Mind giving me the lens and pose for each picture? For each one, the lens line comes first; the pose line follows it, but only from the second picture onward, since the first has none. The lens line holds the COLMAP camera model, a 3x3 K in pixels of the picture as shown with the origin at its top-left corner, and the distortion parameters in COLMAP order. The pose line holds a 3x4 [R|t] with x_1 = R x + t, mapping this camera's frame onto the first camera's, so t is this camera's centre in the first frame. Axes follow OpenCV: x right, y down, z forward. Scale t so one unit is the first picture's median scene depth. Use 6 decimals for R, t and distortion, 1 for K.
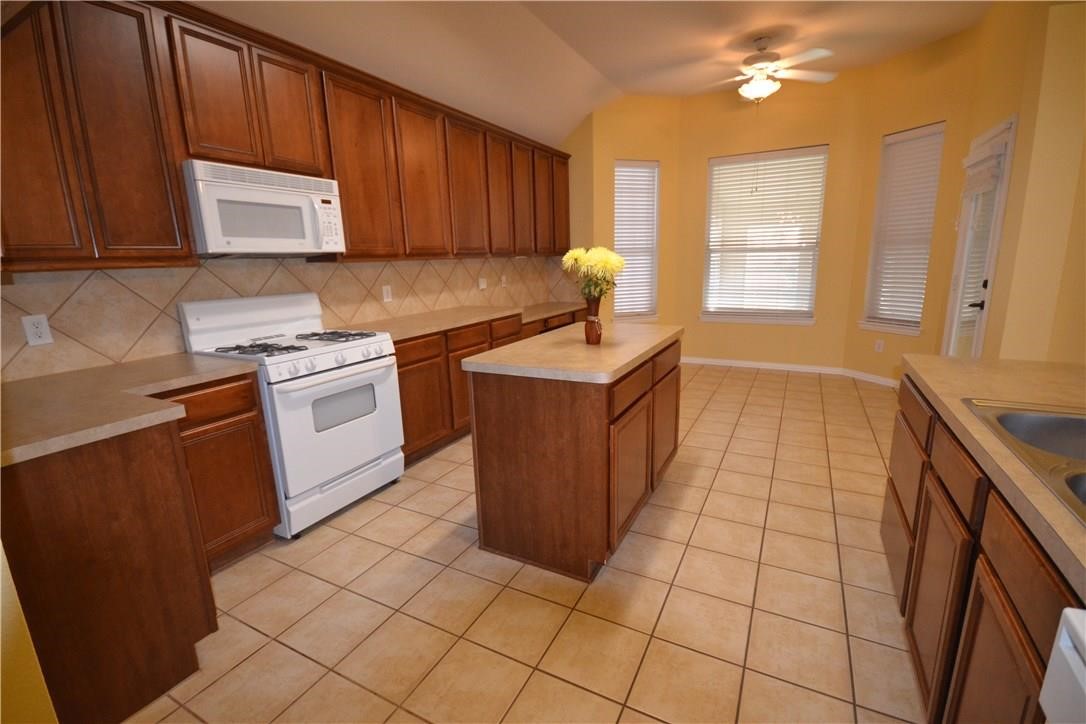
lens RADIAL K [[482.0, 0, 543.0], [0, 482.0, 362.0], [0, 0, 1]] dist [0.000849, -0.000125]
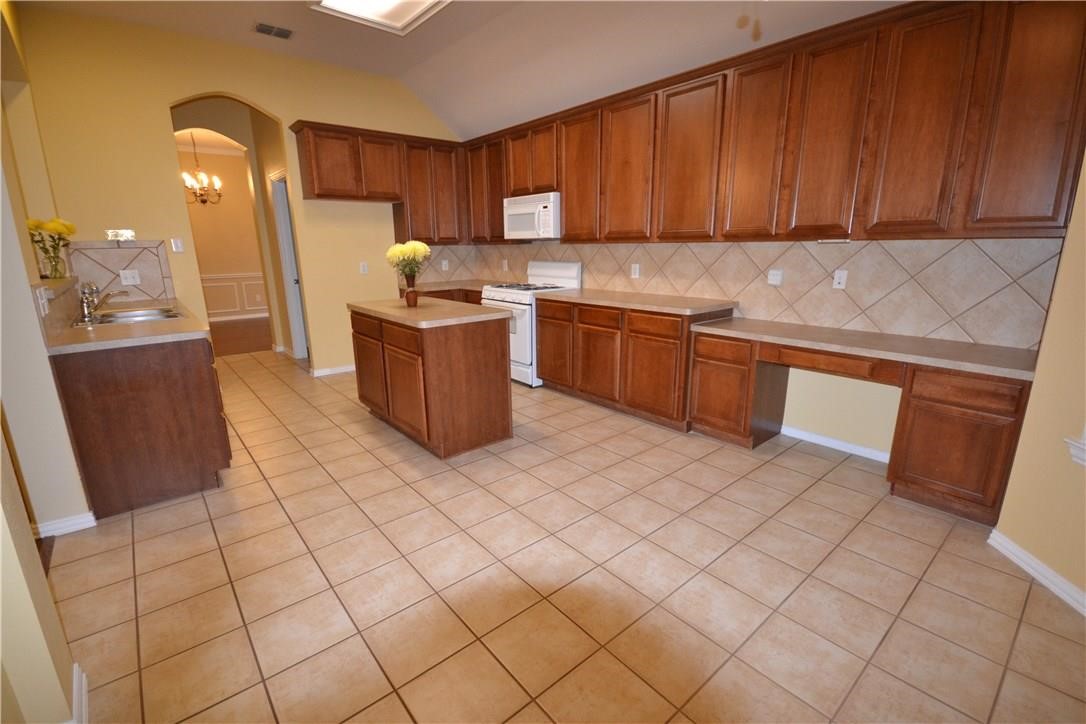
lens RADIAL K [[484.4, 0, 543.0], [0, 484.4, 362.0], [0, 0, 1]] dist [-0.001685, -0.000929]
pose [[-0.372677, 0.253200, -0.892750, 0.747212], [-0.172666, 0.926333, 0.334804, -0.252716], [0.911755, 0.278922, -0.301504, 1.047717]]
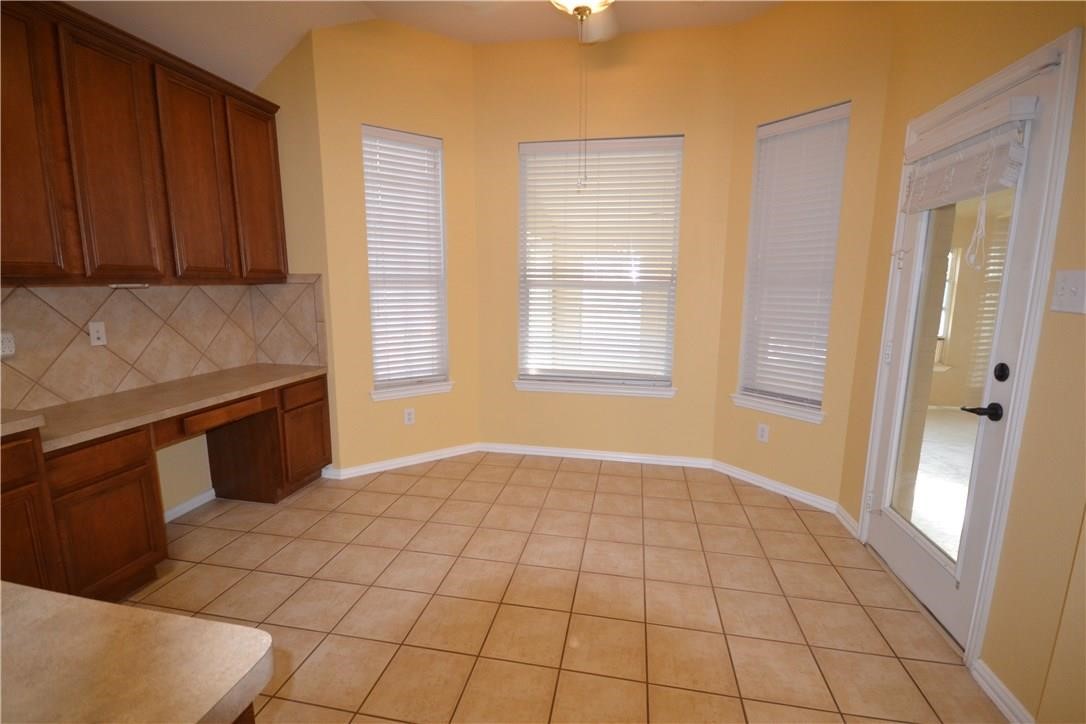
lens RADIAL K [[482.0, 0, 543.0], [0, 482.0, 362.0], [0, 0, 1]] dist [0.000849, -0.000125]
pose [[0.954753, -0.013937, 0.297072, 0.232468], [0.029469, 0.998419, -0.047872, -0.125545], [-0.295935, 0.054460, 0.953654, 0.507153]]
